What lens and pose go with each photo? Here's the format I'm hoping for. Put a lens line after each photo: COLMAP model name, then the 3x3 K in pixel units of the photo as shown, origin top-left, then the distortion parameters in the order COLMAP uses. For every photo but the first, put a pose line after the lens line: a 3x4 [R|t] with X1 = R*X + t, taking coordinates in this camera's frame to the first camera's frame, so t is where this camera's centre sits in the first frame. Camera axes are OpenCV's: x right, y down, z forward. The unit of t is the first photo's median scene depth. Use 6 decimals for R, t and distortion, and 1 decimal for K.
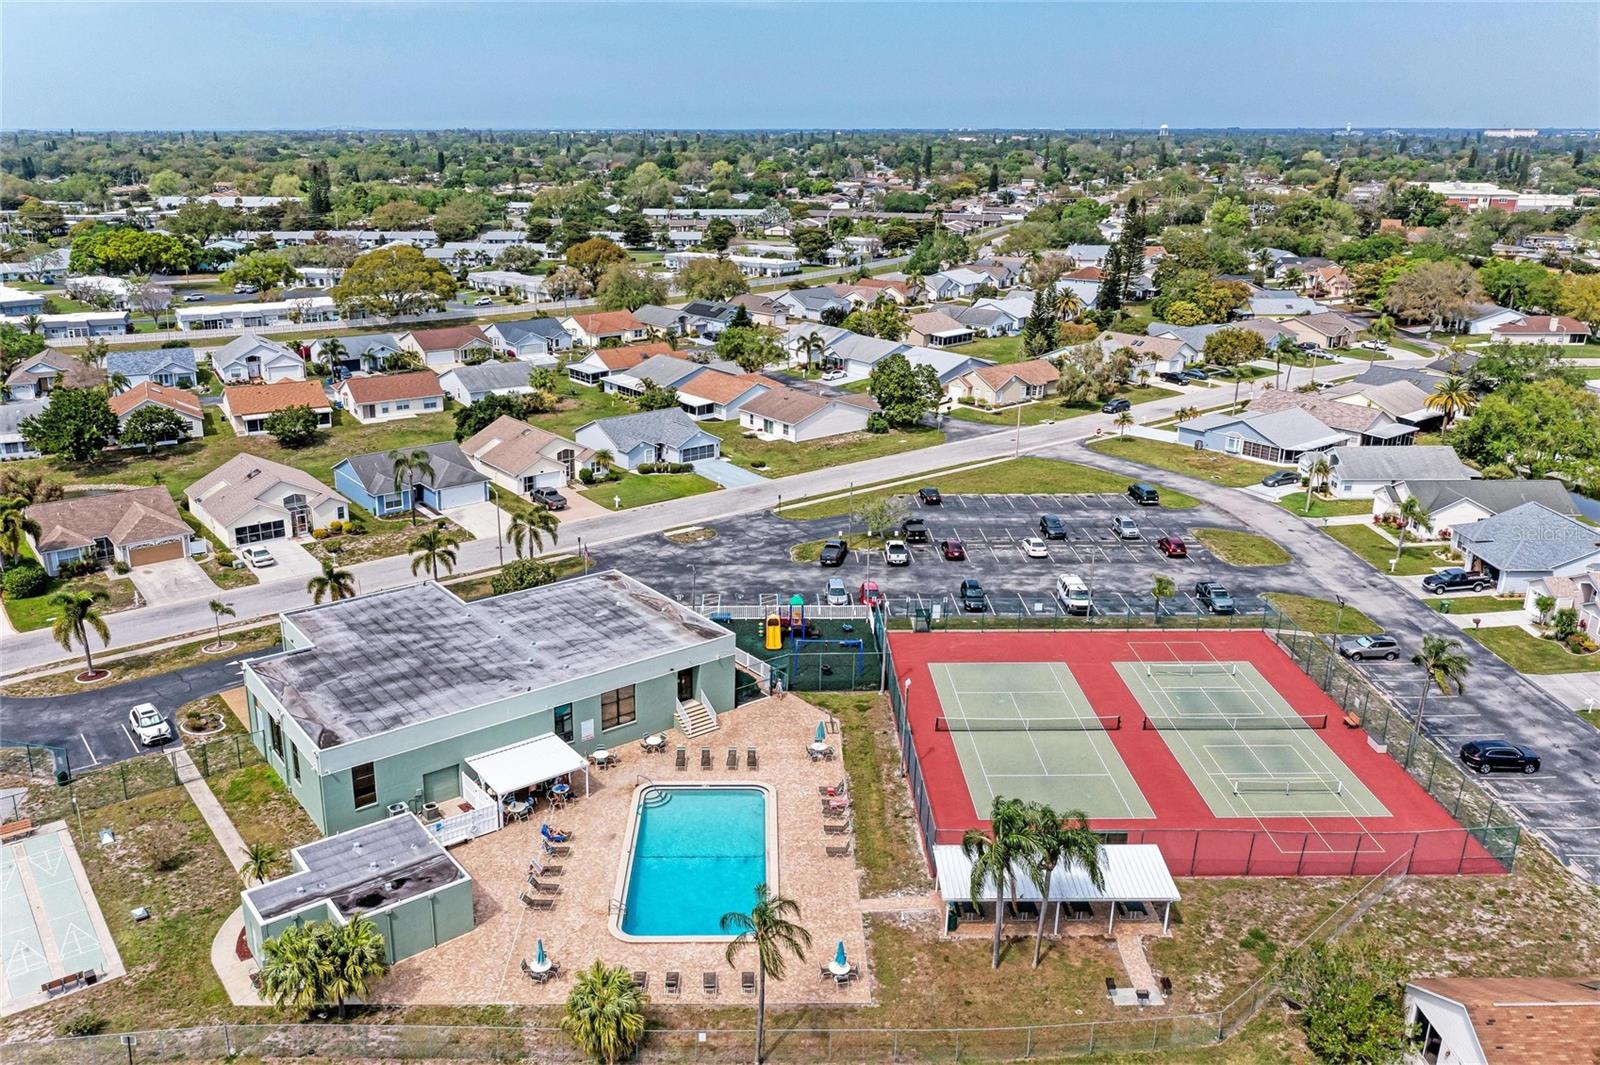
lens RADIAL K [[1293.2, 0, 798.1], [0, 1293.2, 498.7], [0, 0, 1]] dist [-0.008125, -0.000057]
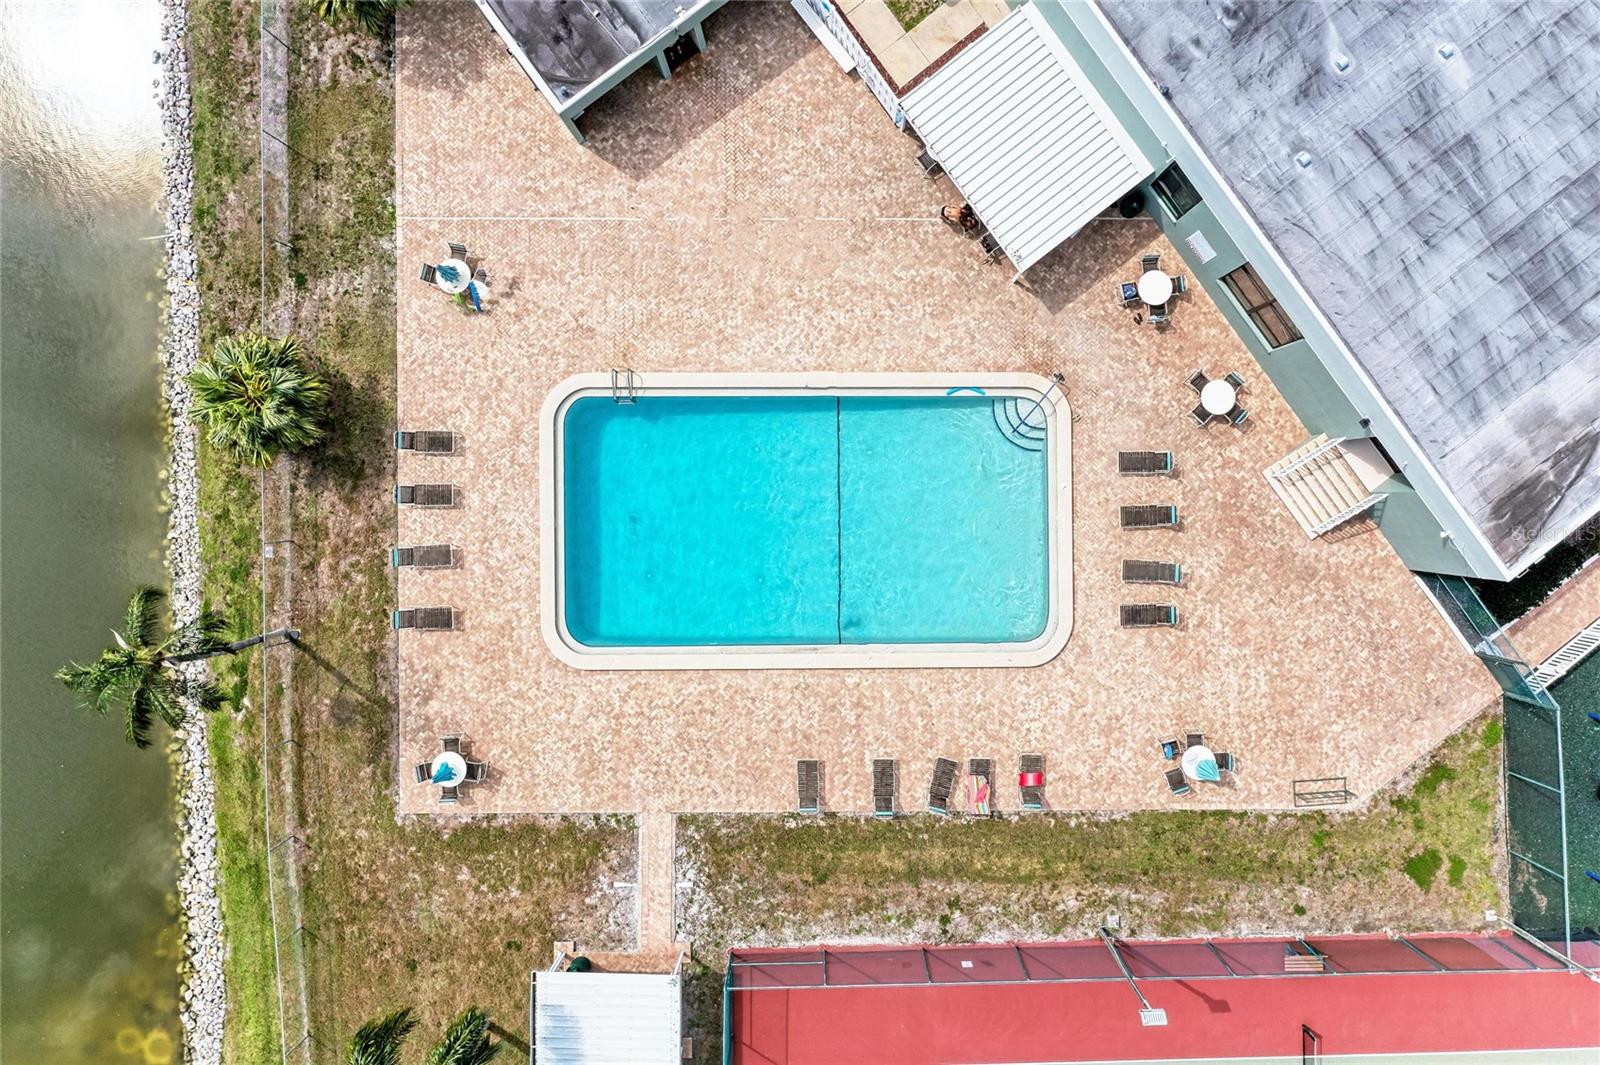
lens RADIAL K [[1297.8, 0, 818.1], [0, 1297.8, 531.6], [0, 0, 1]] dist [-0.005729, 0.002092]
pose [[-0.020796, 0.999778, -0.003314, -0.055652], [-0.303705, -0.003159, 0.952761, -0.185746], [0.952539, 0.020820, 0.303704, 0.674074]]
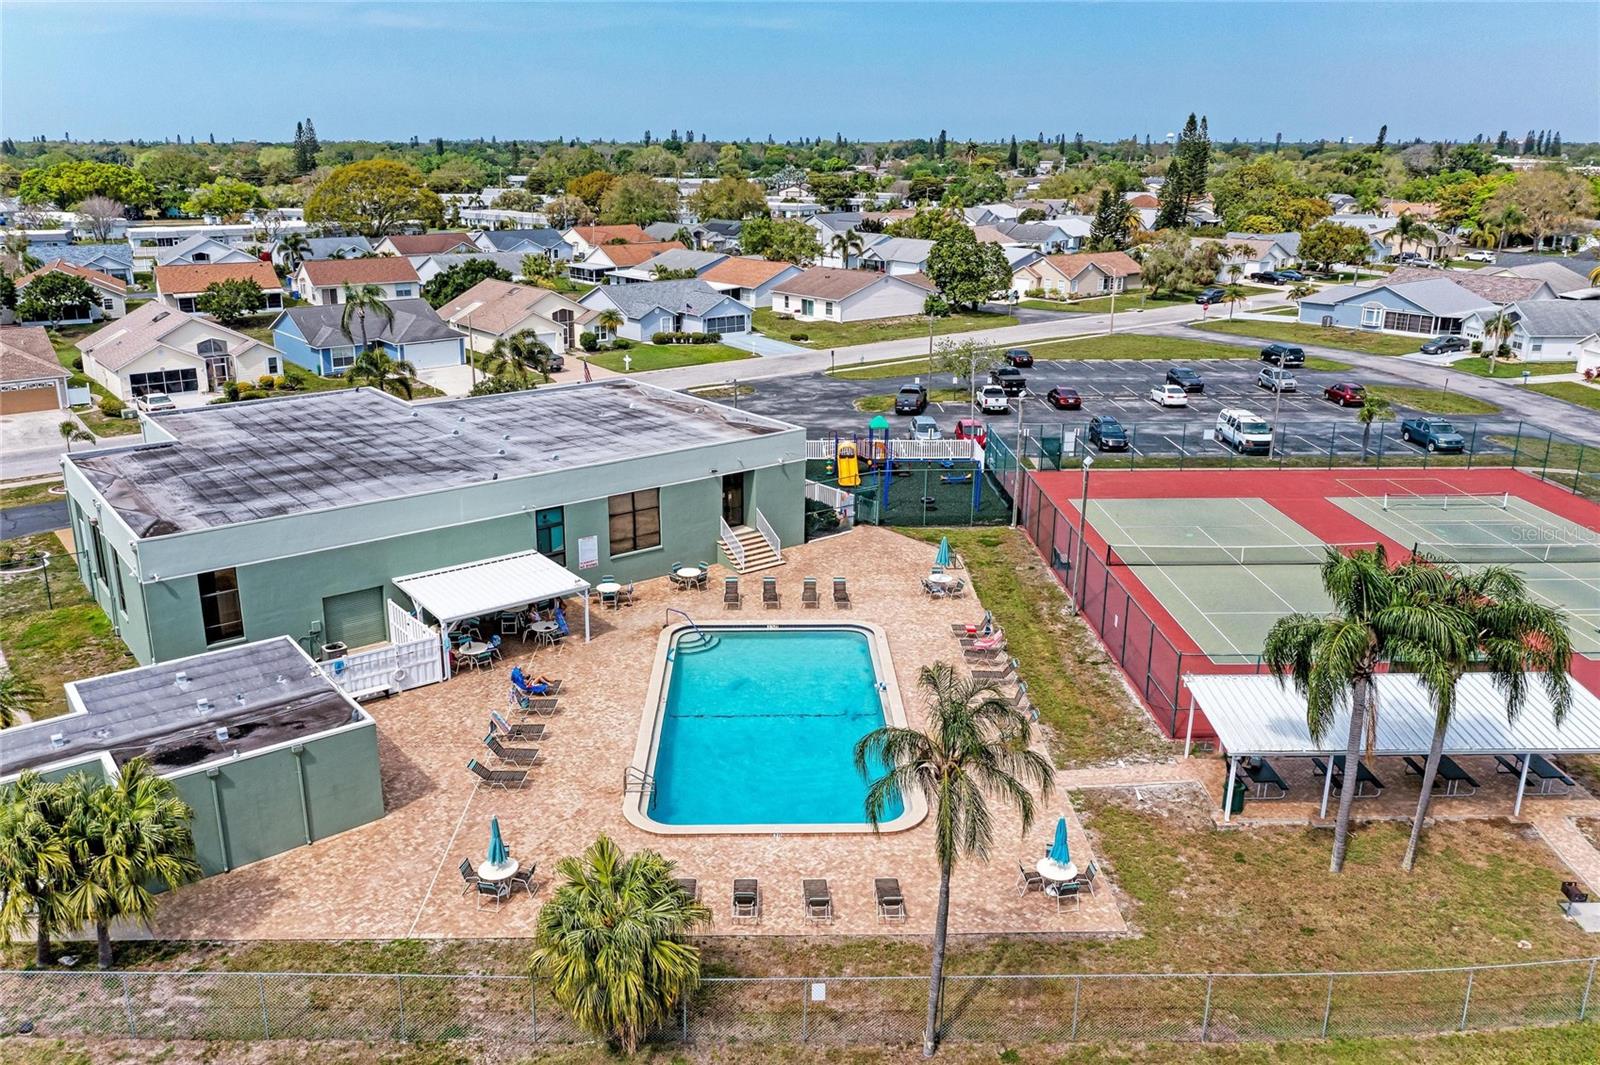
lens RADIAL K [[1262.9, 0, 800.0], [0, 1262.9, 532.5], [0, 0, 1]] dist [-0.009480, 0.002890]
pose [[0.999967, -0.008084, -0.000886, -0.050074], [0.008088, 0.999956, 0.004737, 0.151685], [0.000848, -0.004744, 0.999988, 0.329497]]
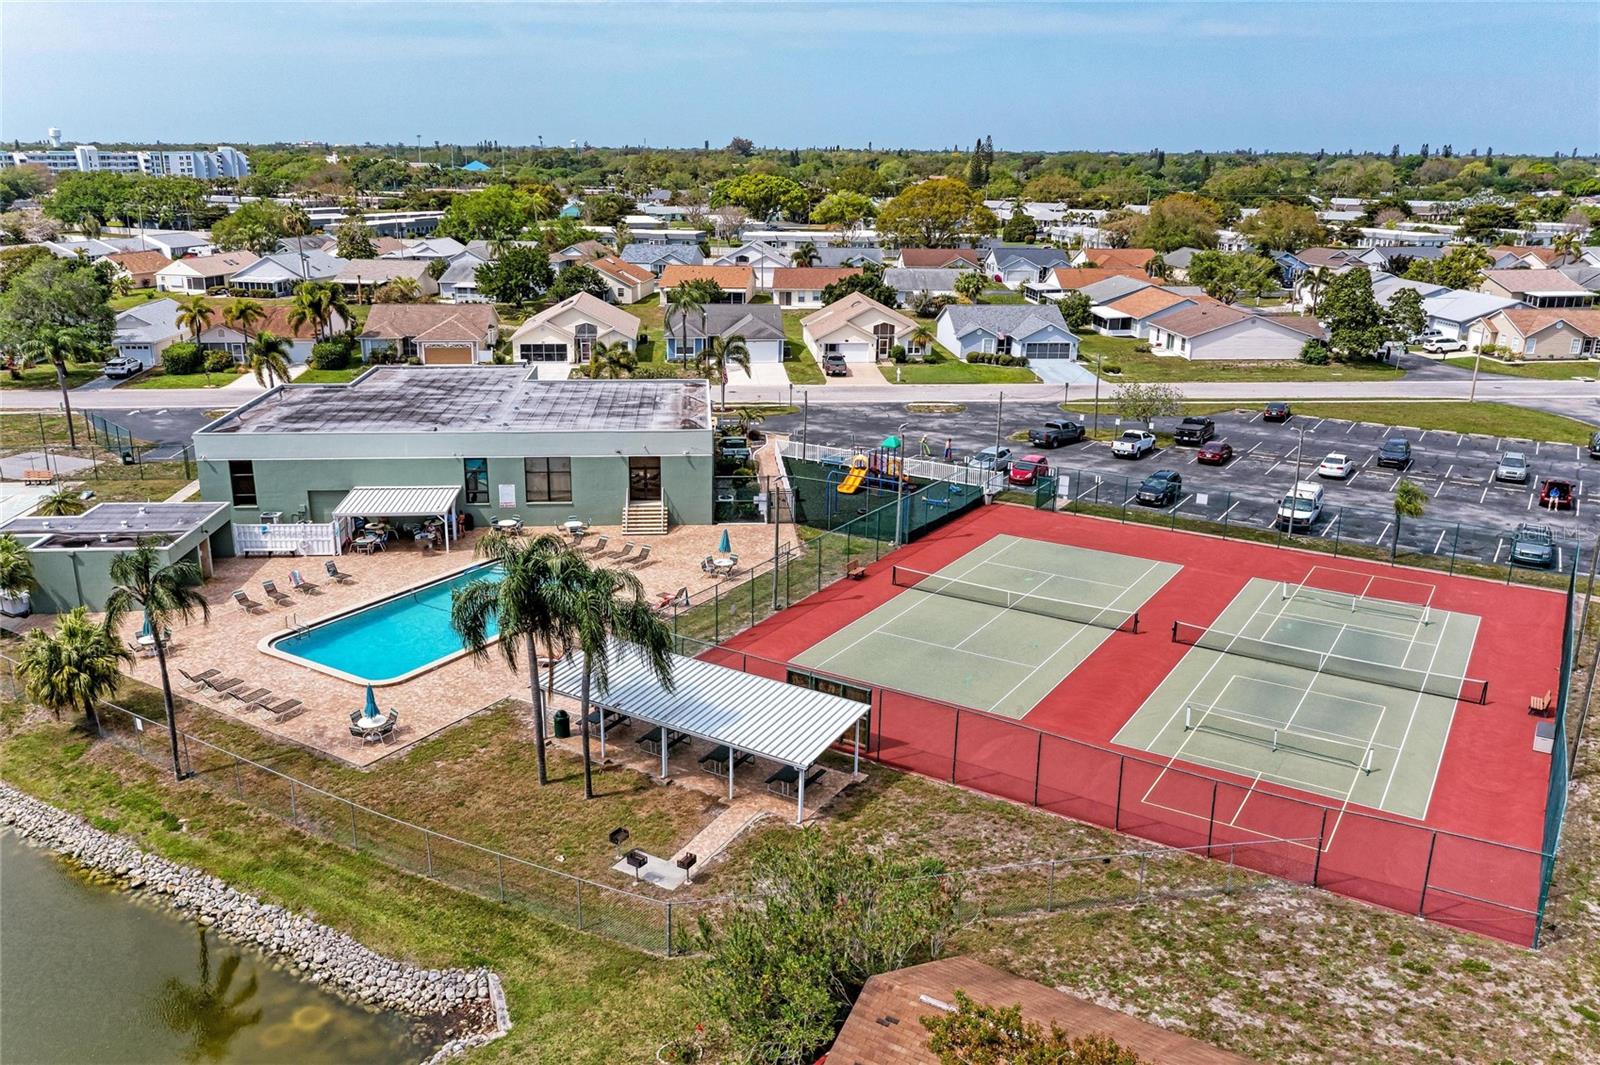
lens RADIAL K [[1297.8, 0, 818.1], [0, 1297.8, 531.6], [0, 0, 1]] dist [-0.005729, 0.002092]
pose [[0.831763, 0.154898, -0.533083, 0.444611], [-0.161025, 0.986317, 0.035350, 0.125215], [0.531265, 0.056437, 0.845324, 0.333063]]
